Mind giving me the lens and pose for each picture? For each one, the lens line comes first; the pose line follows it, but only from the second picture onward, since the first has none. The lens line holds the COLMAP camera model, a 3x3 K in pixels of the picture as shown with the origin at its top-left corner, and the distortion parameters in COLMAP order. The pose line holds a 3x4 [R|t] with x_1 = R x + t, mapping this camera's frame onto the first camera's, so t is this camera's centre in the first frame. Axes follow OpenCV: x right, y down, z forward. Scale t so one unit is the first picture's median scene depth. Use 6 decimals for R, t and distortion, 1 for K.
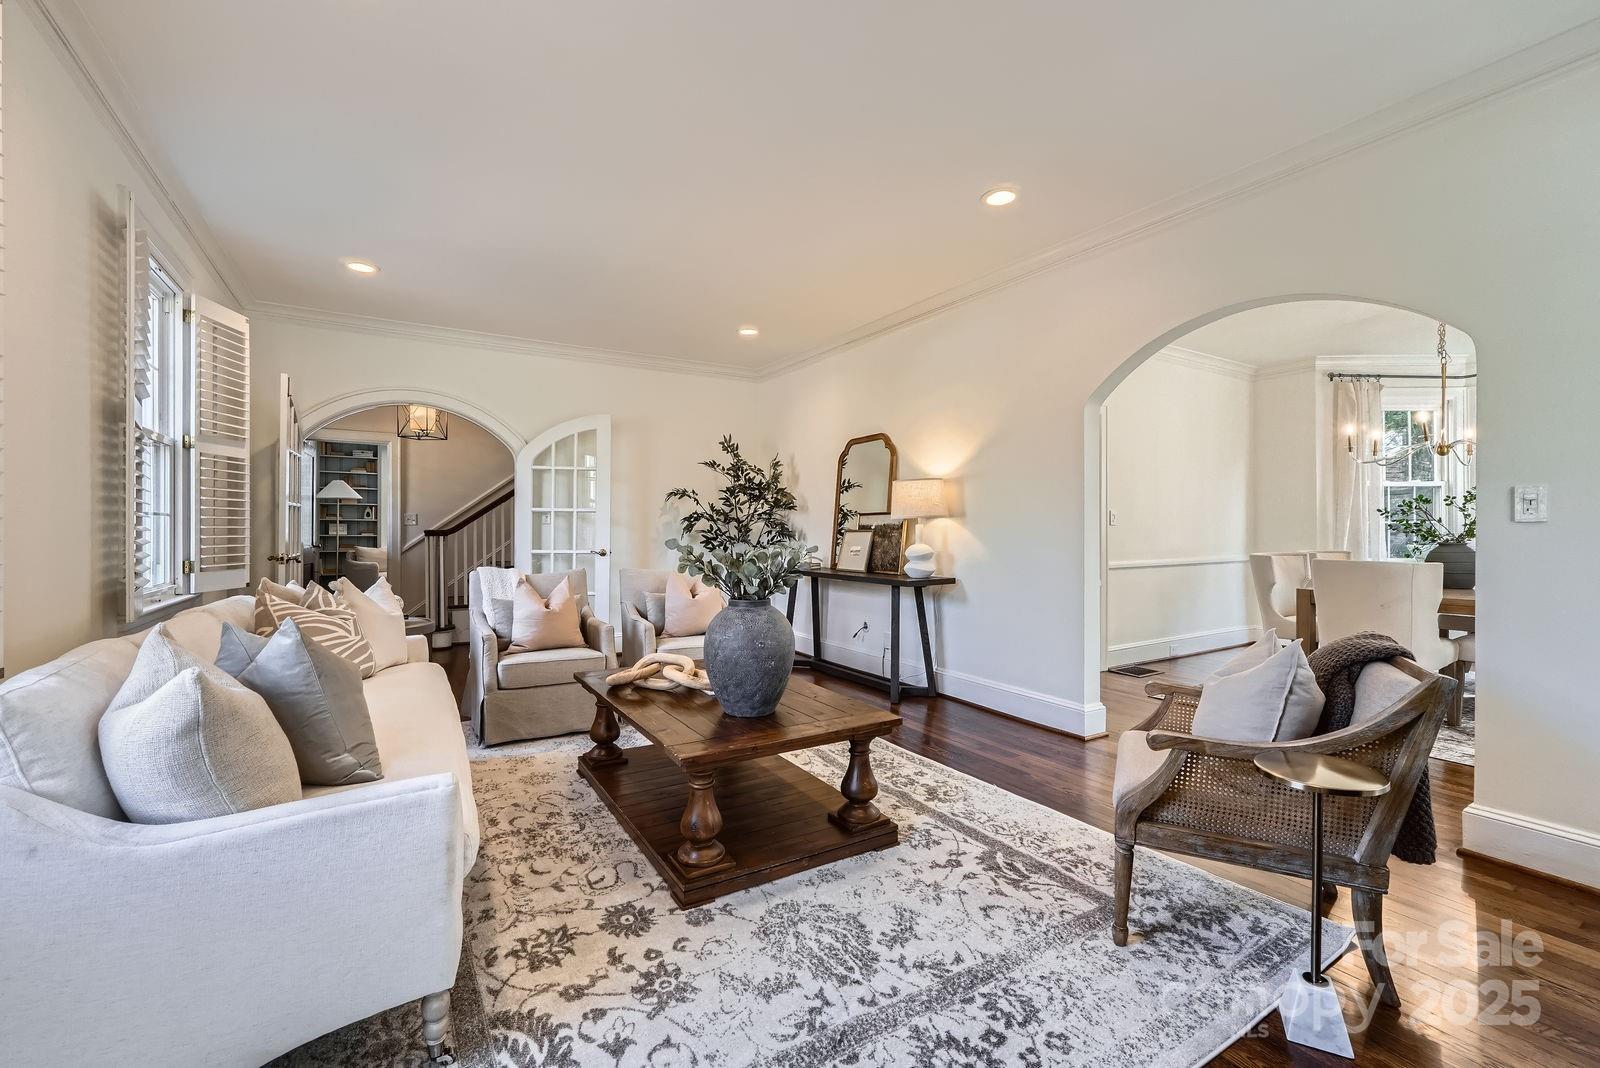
lens RADIAL K [[664.7, 0, 795.4], [0, 664.7, 529.2], [0, 0, 1]] dist [-0.001593, -0.000226]
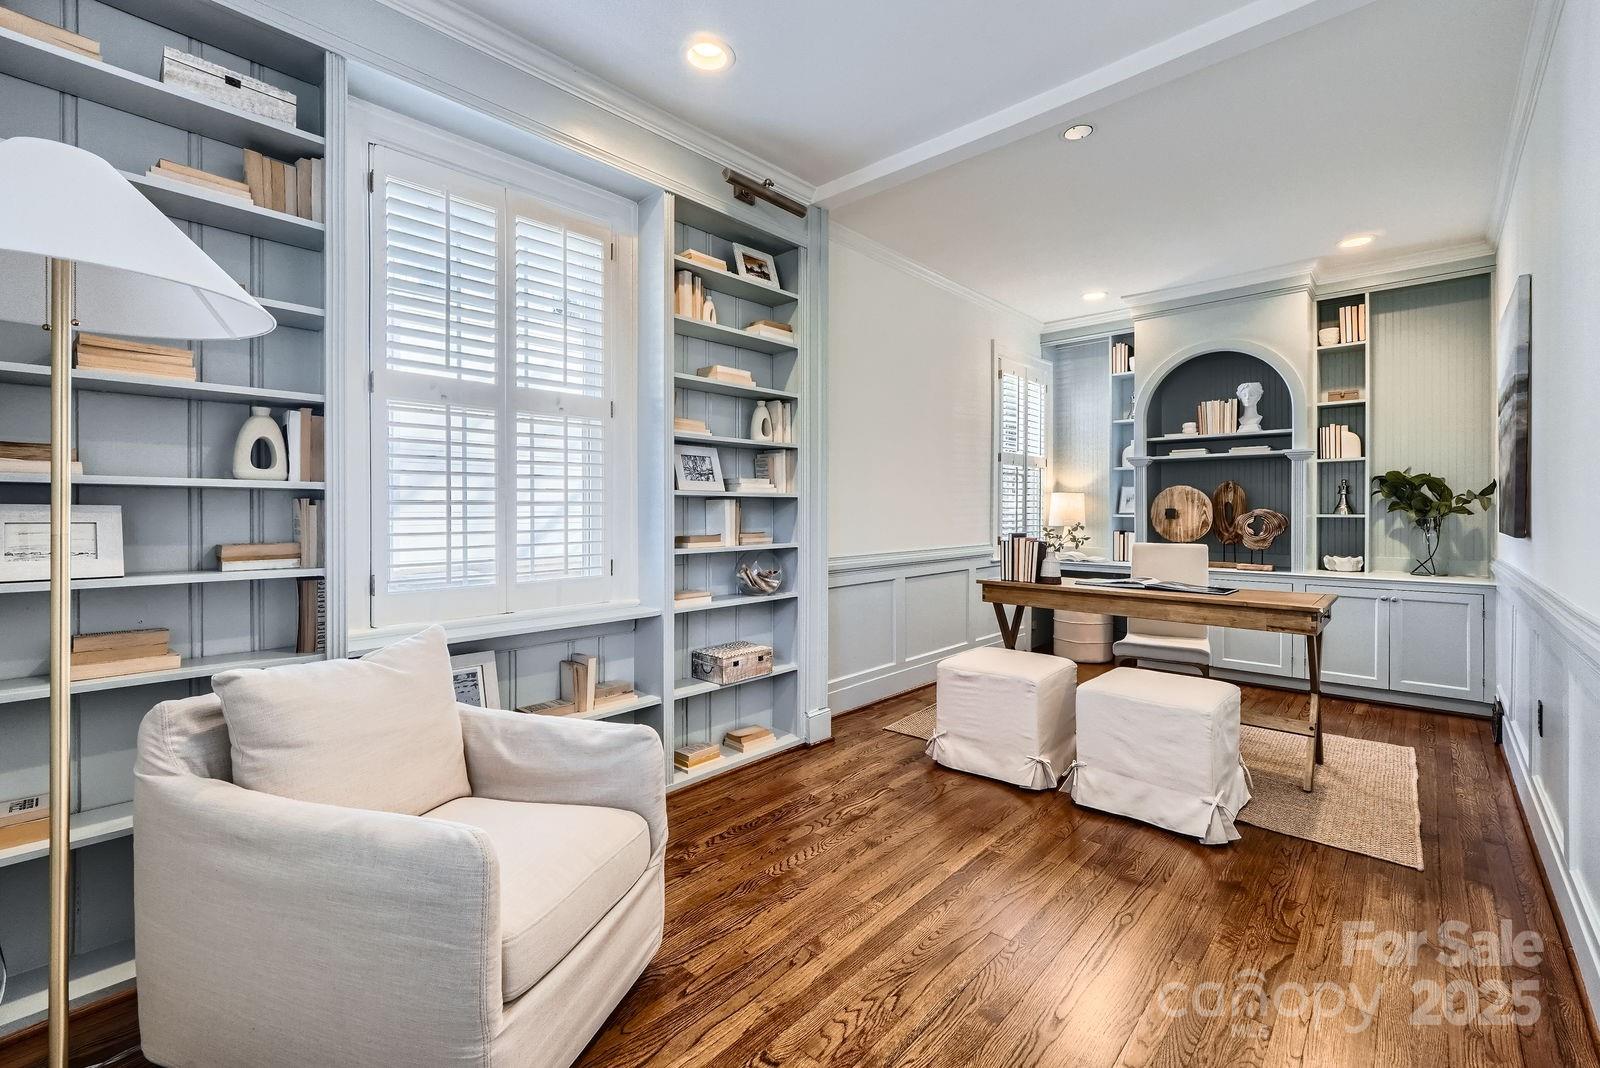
lens RADIAL K [[686.5, 0, 795.3], [0, 686.5, 517.1], [0, 0, 1]] dist [-0.000218, -0.000069]
pose [[0.963543, 0.005137, 0.267506, -0.558474], [-0.006917, 0.999960, 0.005712, -0.007372], [-0.267466, -0.007354, 0.963539, 0.792895]]
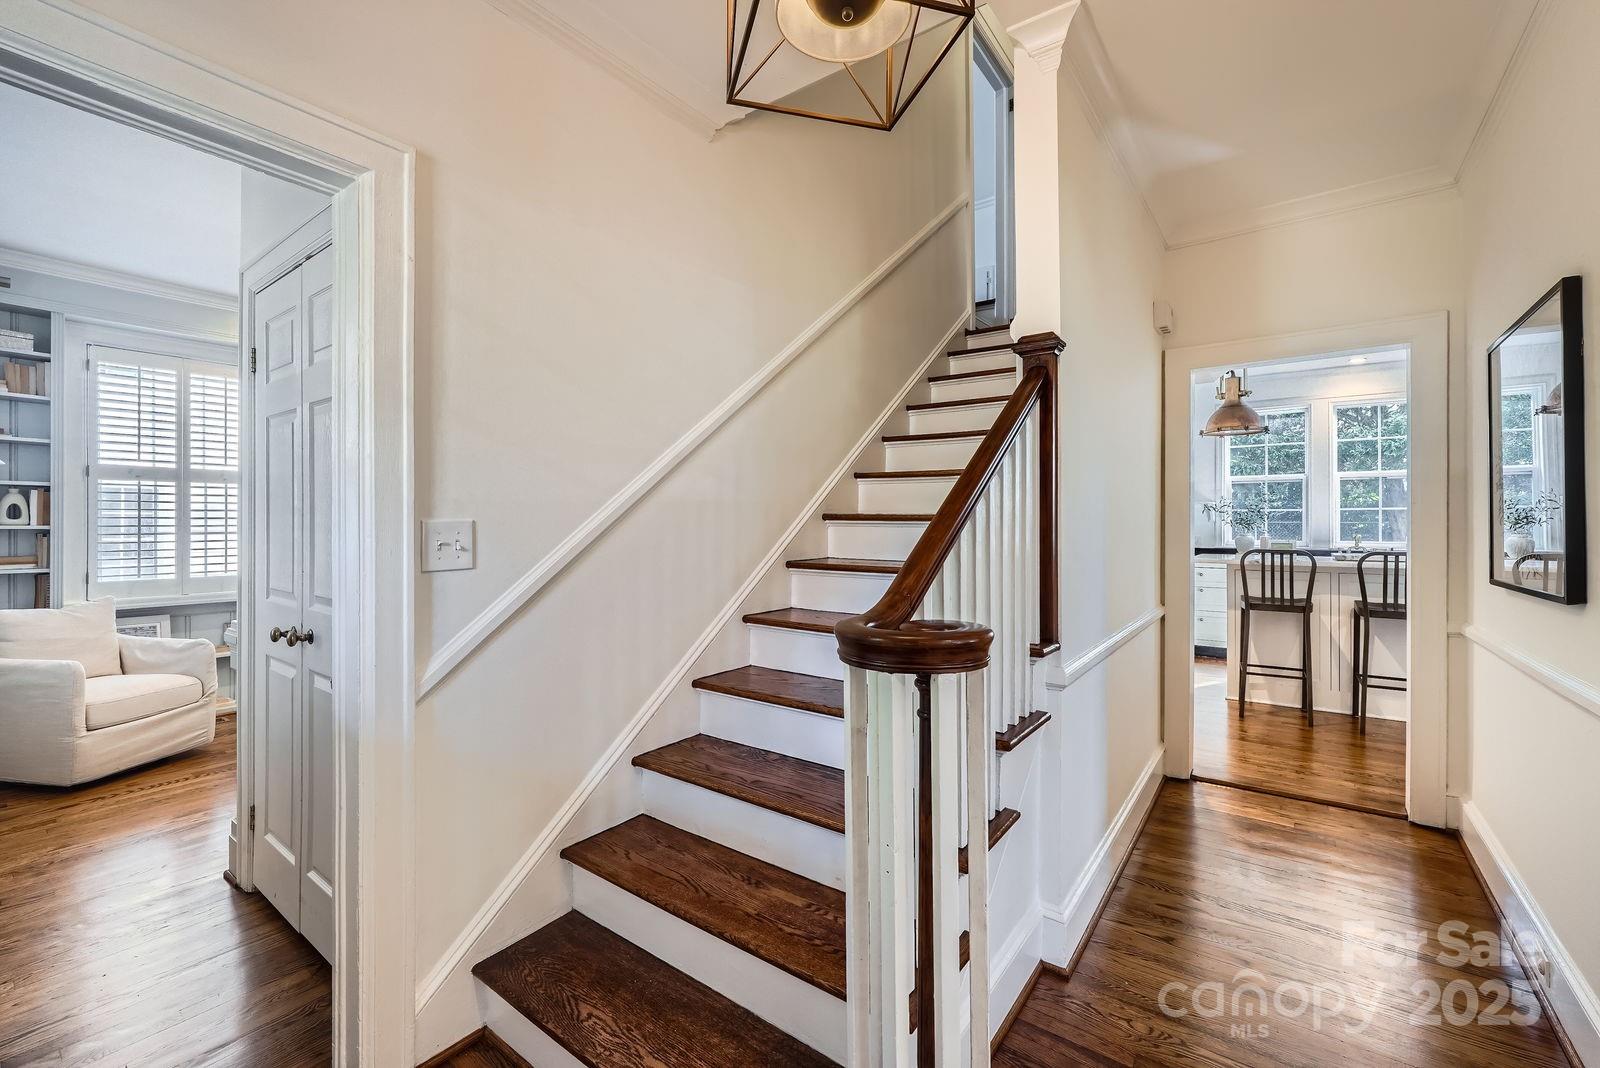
lens RADIAL K [[664.7, 0, 795.4], [0, 664.7, 529.2], [0, 0, 1]] dist [-0.001593, -0.000226]
pose [[0.930547, 0.001146, 0.366170, -0.388098], [-0.001554, 0.999998, 0.000819, -0.013927], [-0.366168, -0.001331, 0.930548, 0.524533]]
